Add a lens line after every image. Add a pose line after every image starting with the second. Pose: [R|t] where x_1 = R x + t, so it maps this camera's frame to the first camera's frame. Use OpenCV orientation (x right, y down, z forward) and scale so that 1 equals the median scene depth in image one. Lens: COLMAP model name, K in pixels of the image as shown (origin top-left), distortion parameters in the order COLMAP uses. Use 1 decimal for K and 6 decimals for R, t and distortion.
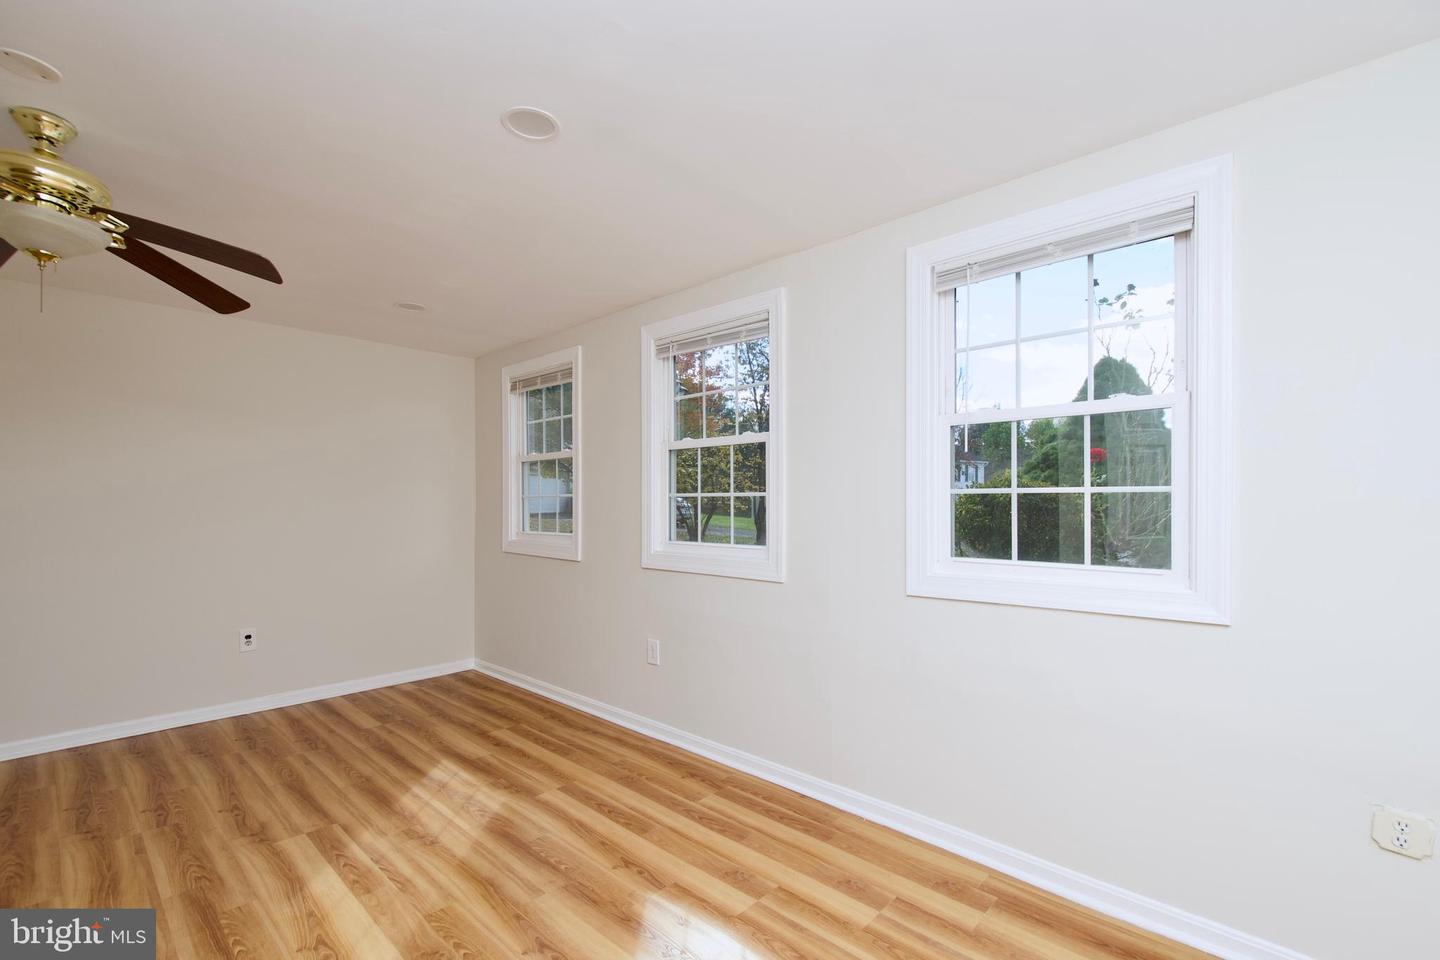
lens RADIAL K [[632.8, 0, 733.5], [0, 632.8, 498.9], [0, 0, 1]] dist [0.000501, -0.001441]
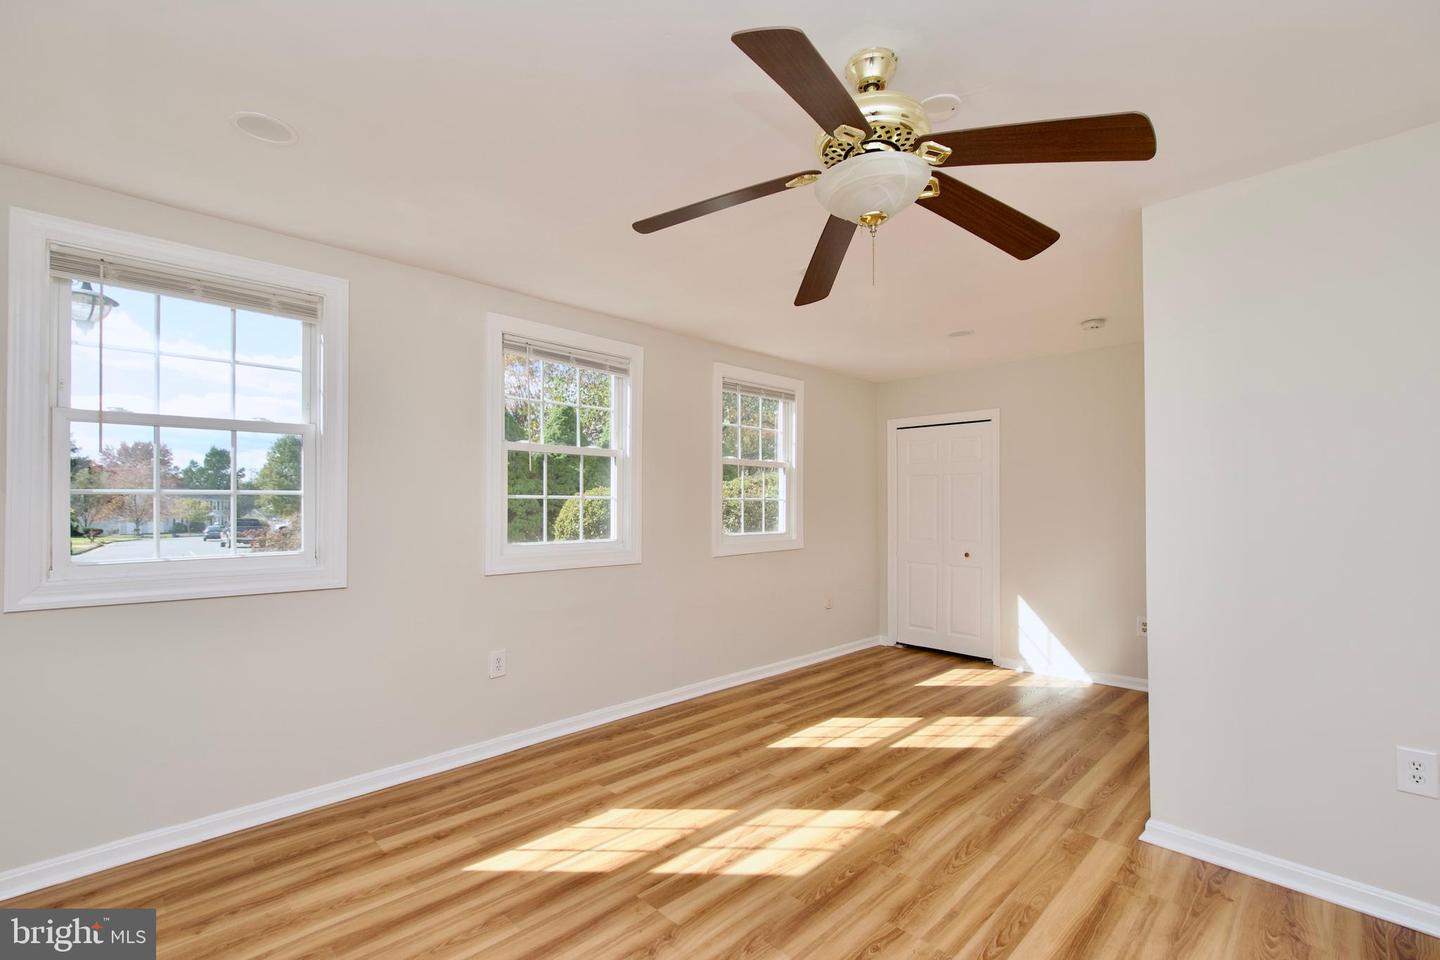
lens RADIAL K [[632.8, 0, 733.5], [0, 632.8, 498.9], [0, 0, 1]] dist [0.000501, -0.001441]
pose [[0.044884, 0.010838, 0.998933, -1.084069], [-0.001179, 0.999941, -0.010796, 0.006962], [-0.998992, -0.000694, 0.044894, 0.629028]]
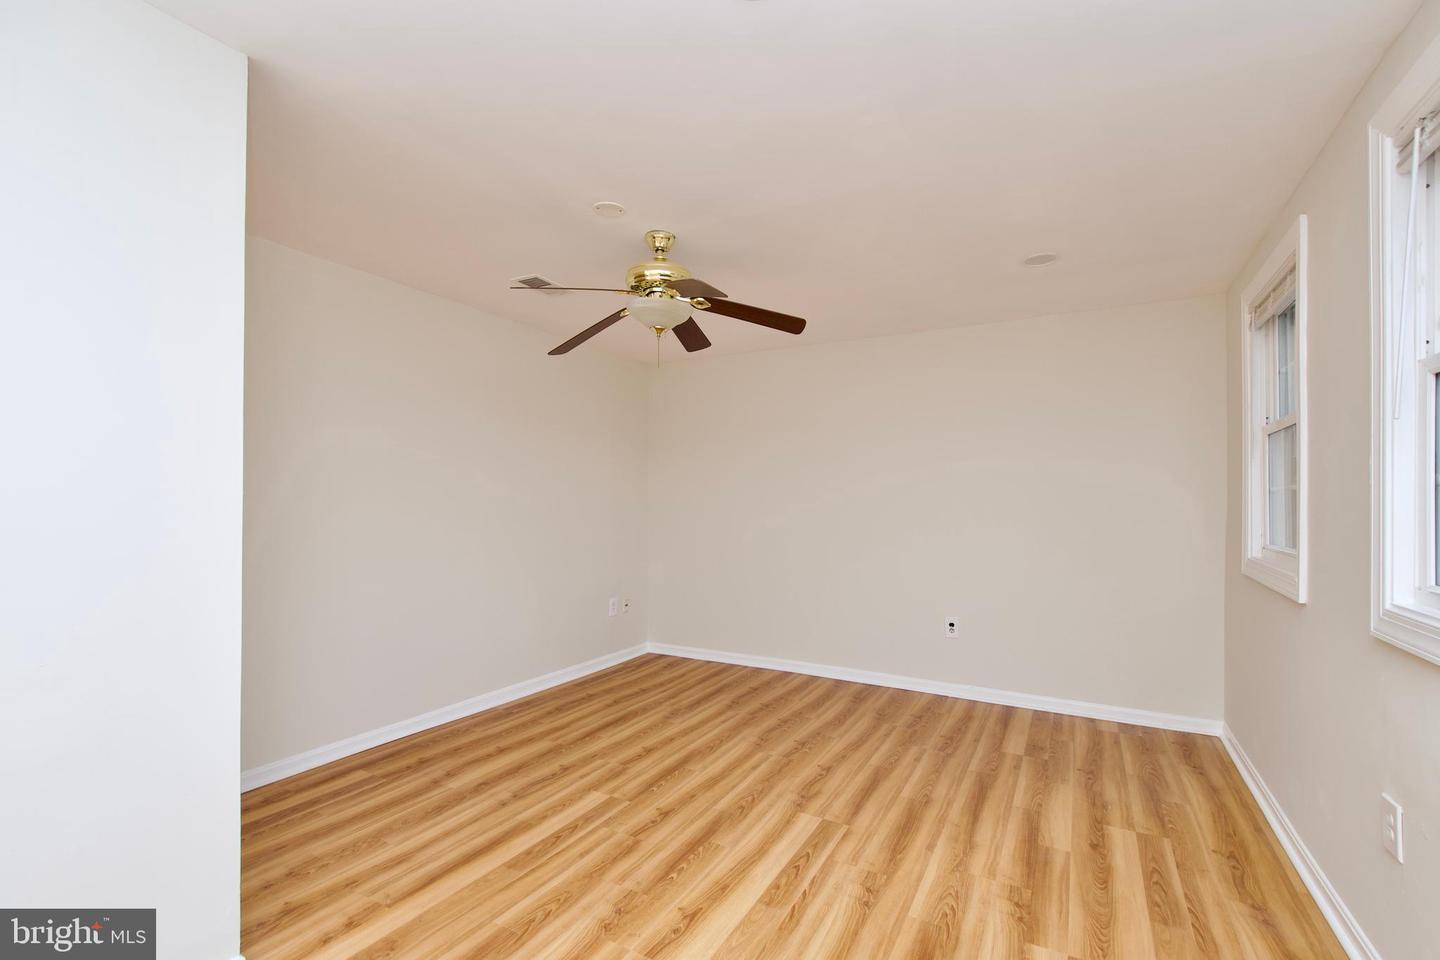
lens RADIAL K [[632.8, 0, 733.5], [0, 632.8, 498.9], [0, 0, 1]] dist [0.000501, -0.001441]
pose [[0.232401, 0.001875, -0.972618, 0.210148], [0.000925, 0.999997, 0.002149, 0.004290], [0.972620, -0.001399, 0.232398, 0.450304]]
